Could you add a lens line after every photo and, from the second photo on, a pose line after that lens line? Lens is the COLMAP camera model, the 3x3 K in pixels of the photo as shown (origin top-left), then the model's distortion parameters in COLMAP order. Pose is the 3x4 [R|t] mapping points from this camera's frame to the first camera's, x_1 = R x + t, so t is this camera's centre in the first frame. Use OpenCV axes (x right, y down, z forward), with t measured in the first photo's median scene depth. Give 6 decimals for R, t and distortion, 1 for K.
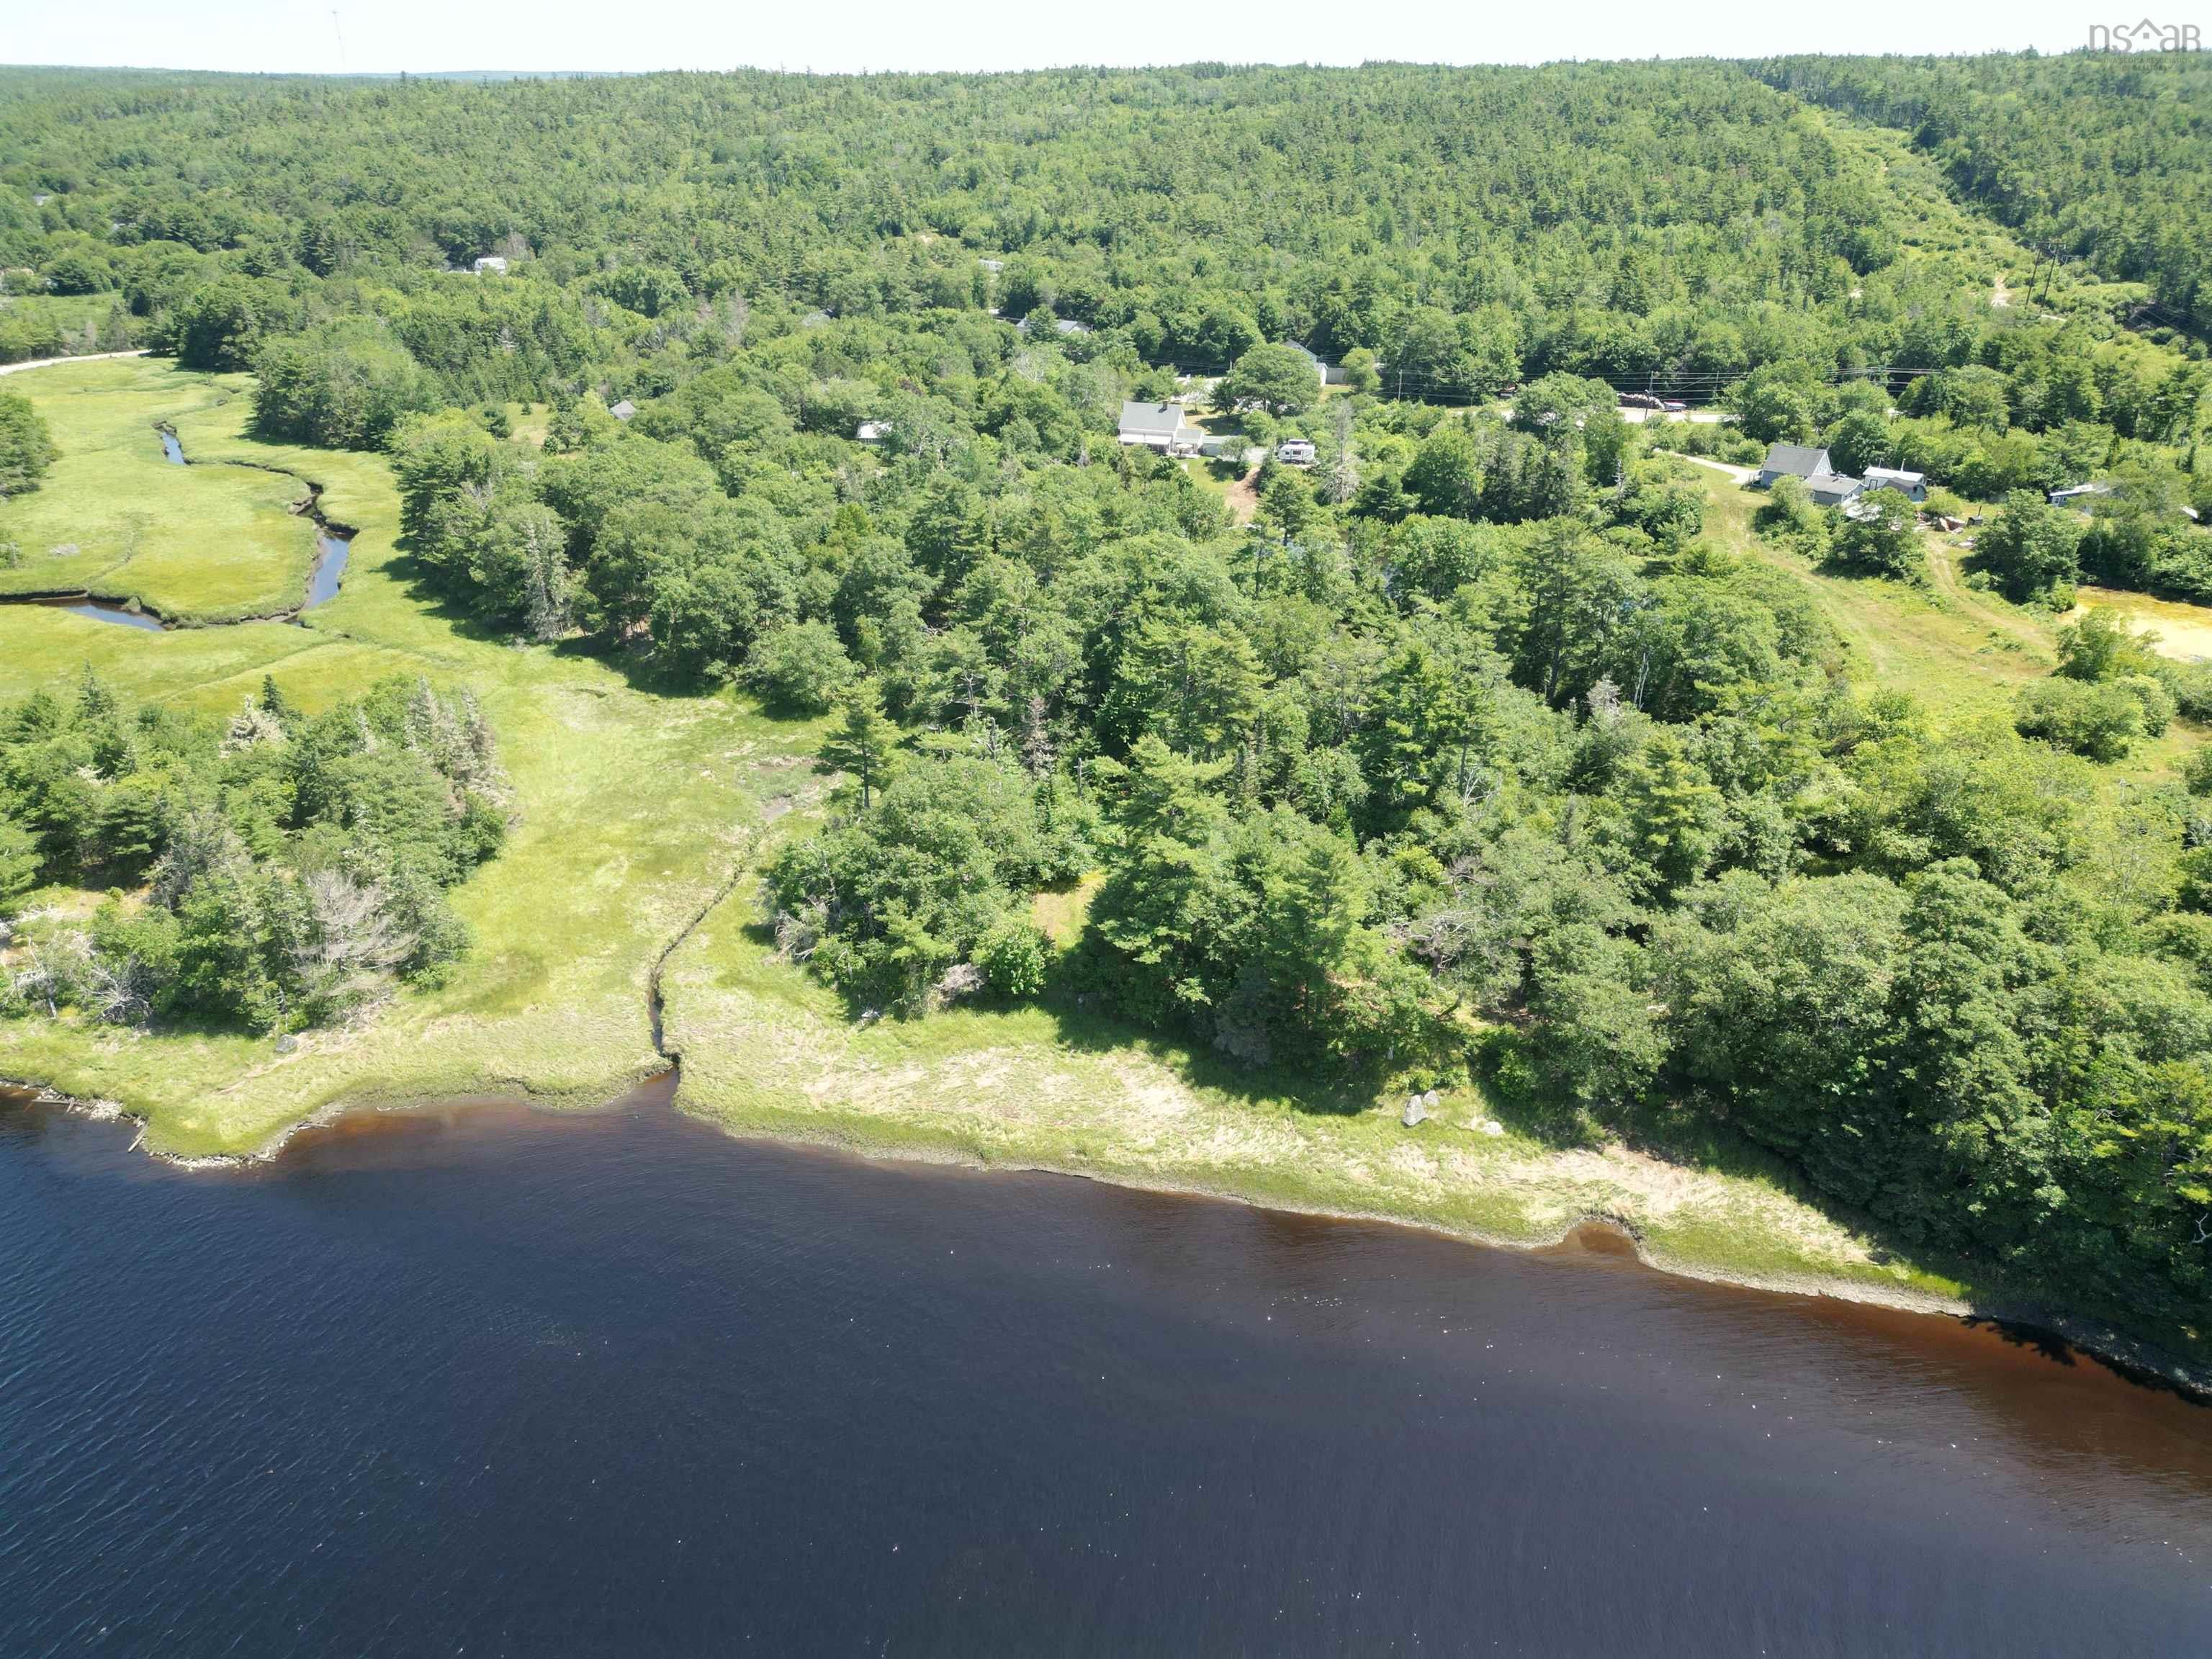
lens RADIAL K [[1564.8, 0, 1099.8], [0, 1564.8, 830.1], [0, 0, 1]] dist [0.029973, -0.017294]
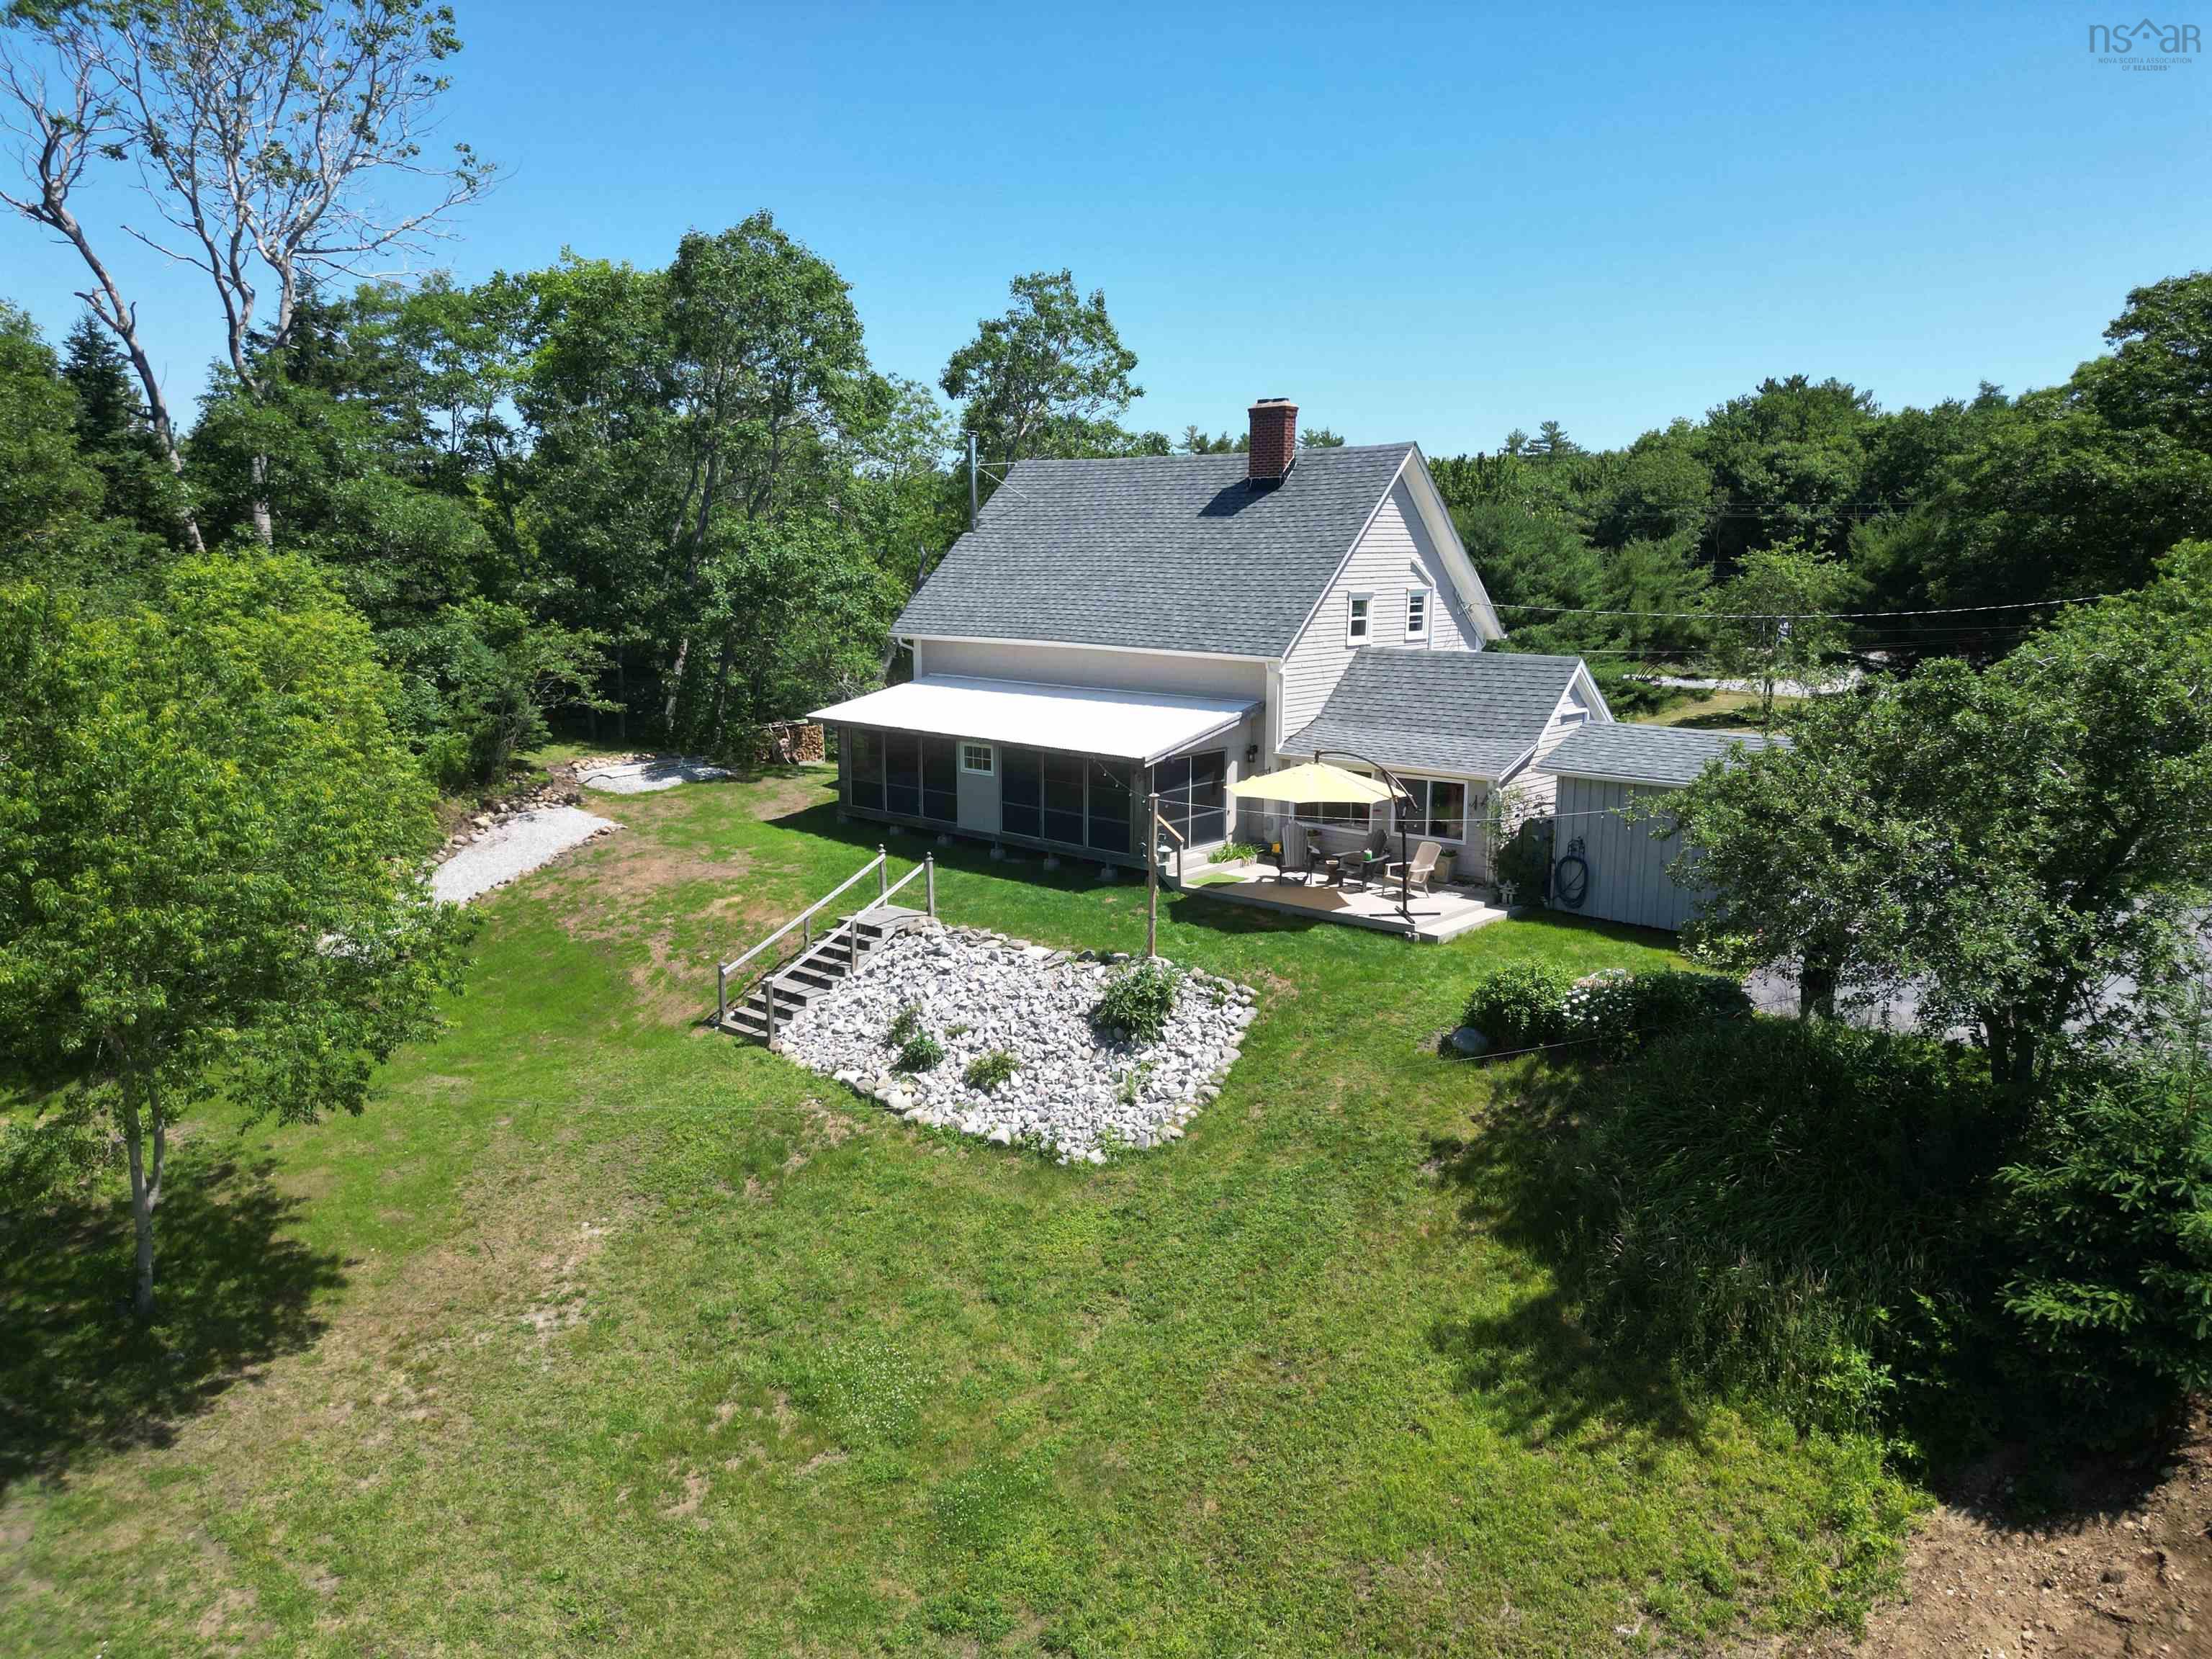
lens RADIAL K [[1564.8, 0, 1107.9], [0, 1564.8, 821.9], [0, 0, 1]] dist [0.029973, -0.017294]
pose [[0.906989, 0.076511, -0.414147, 0.068577], [-0.188005, 0.953497, -0.235581, -0.188528], [0.376863, 0.291531, 0.879195, 0.786522]]
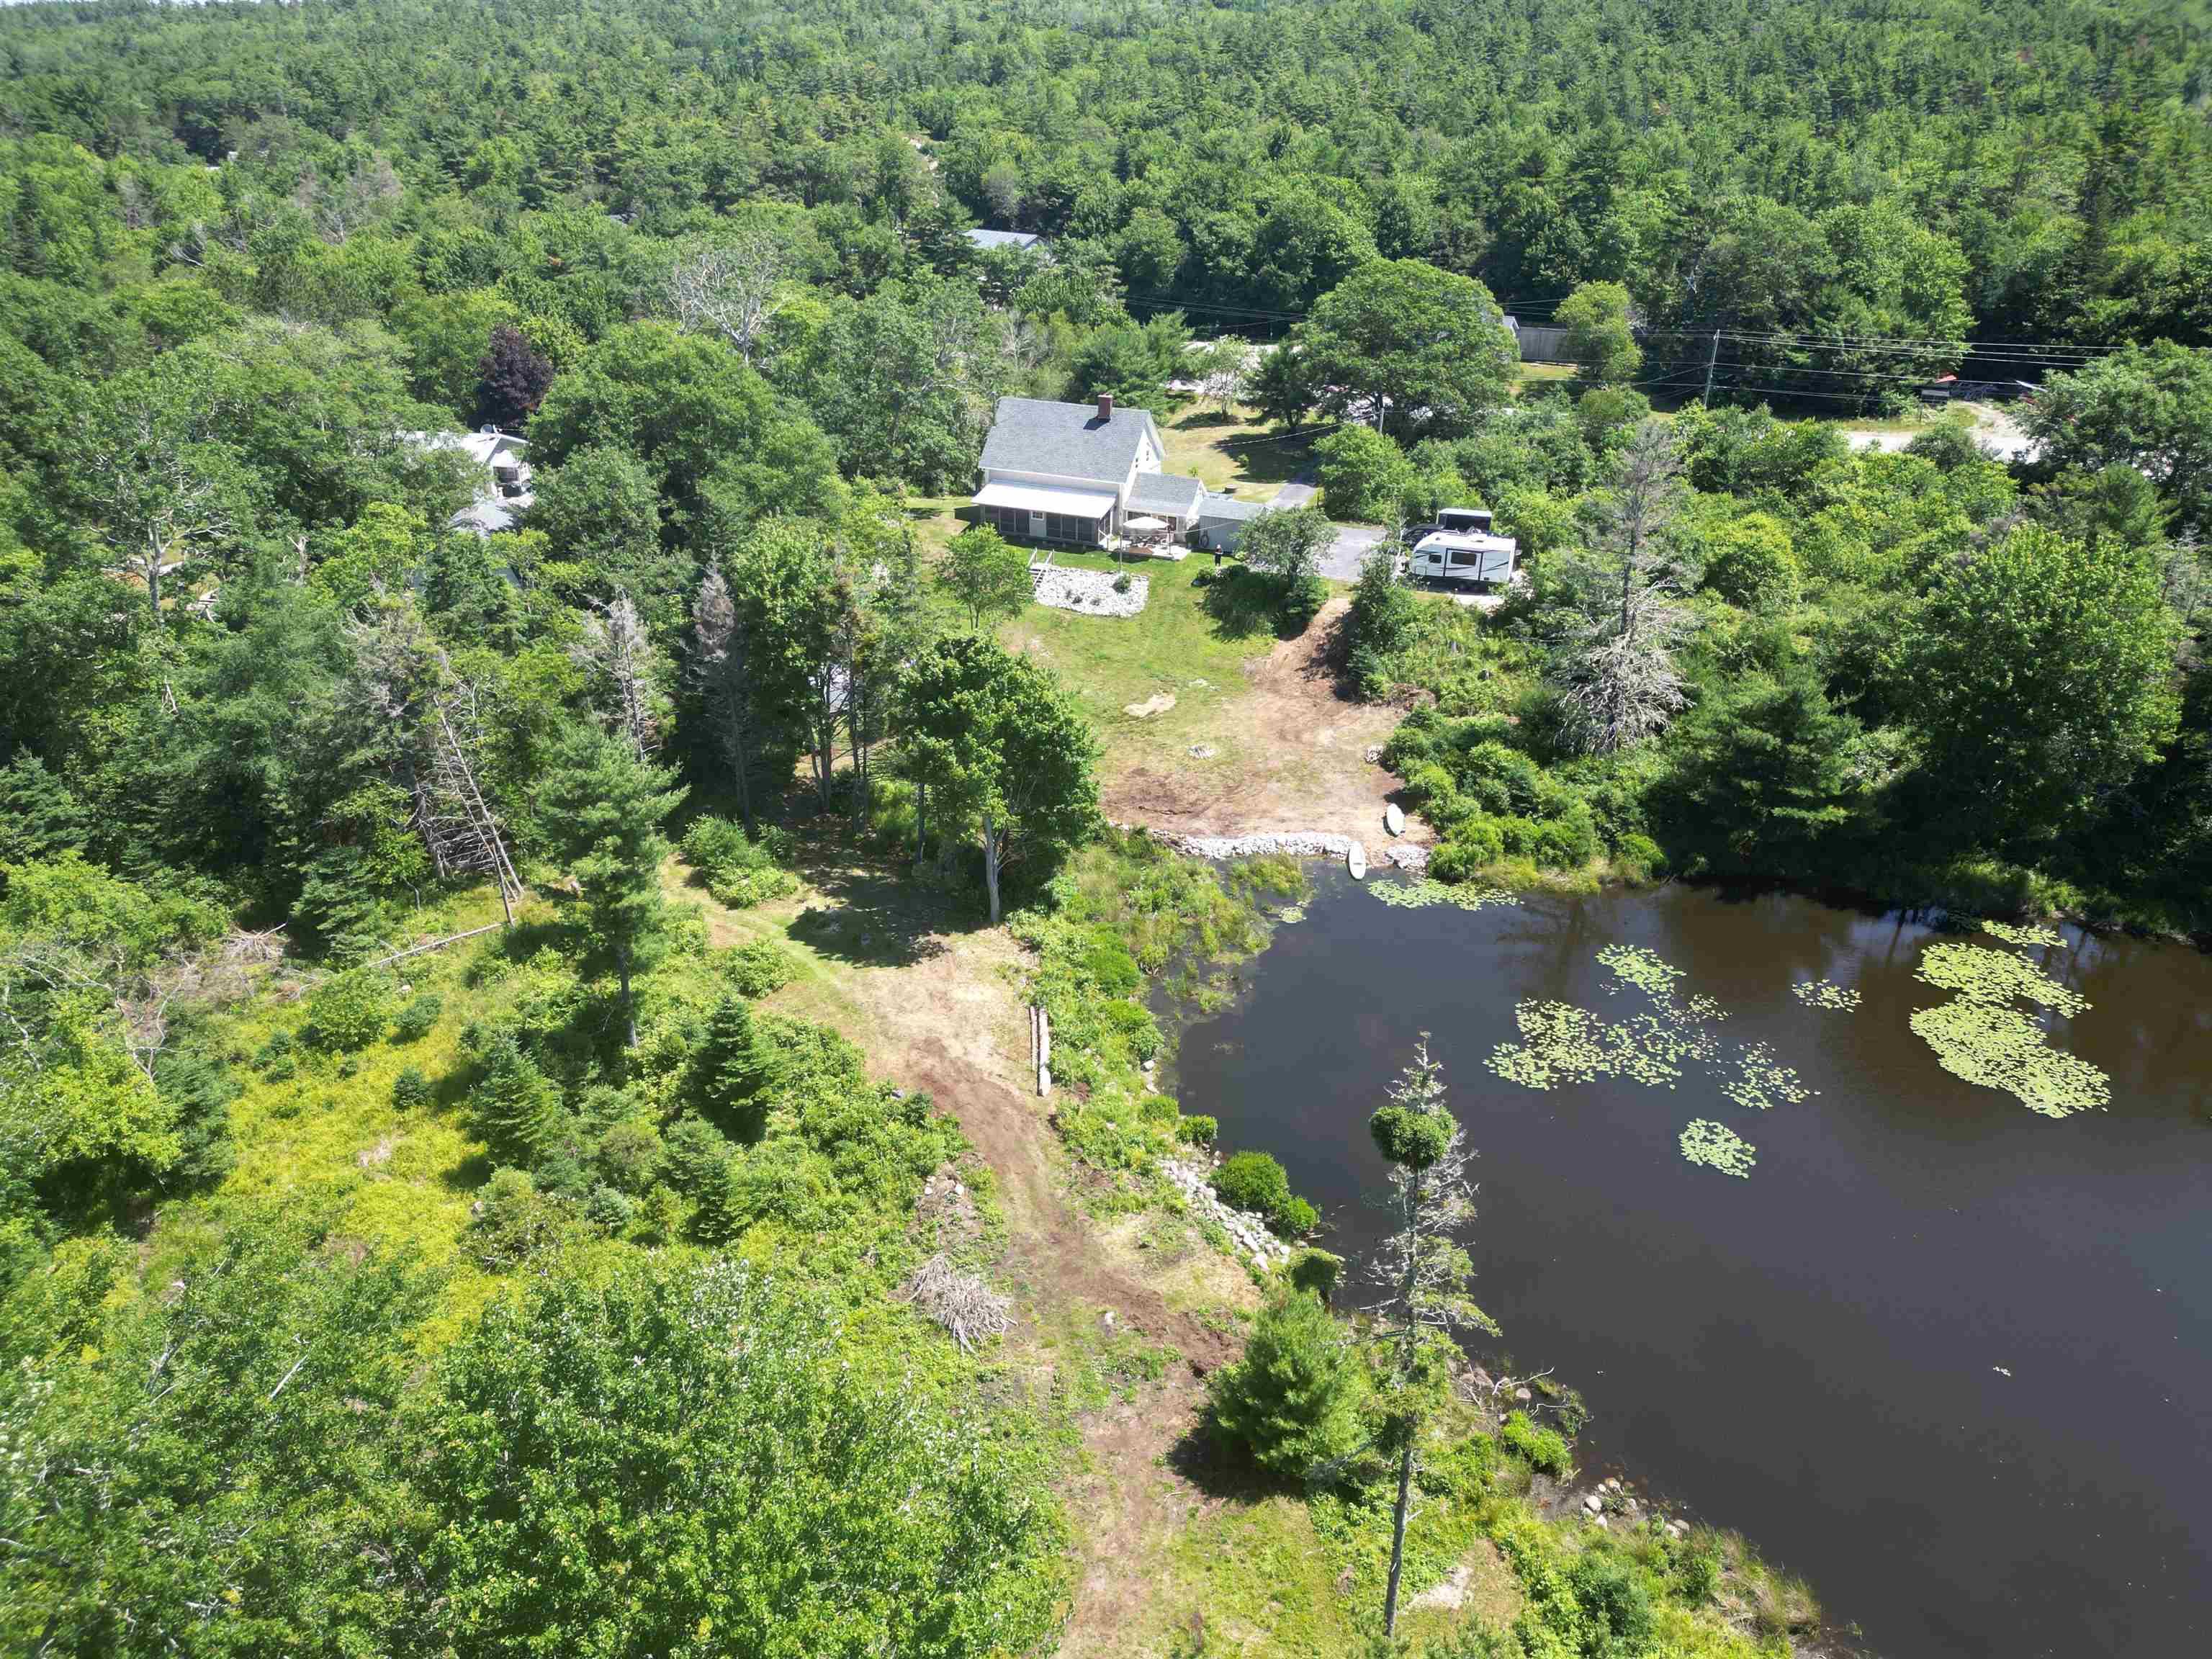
lens RADIAL K [[1564.8, 0, 1100.2], [0, 1564.8, 824.6], [0, 0, 1]] dist [0.029973, -0.017294]
pose [[0.996949, 0.040169, -0.066924, 0.060113], [-0.039293, 0.999125, 0.014360, -0.154631], [0.067442, -0.011687, 0.997655, 0.545973]]
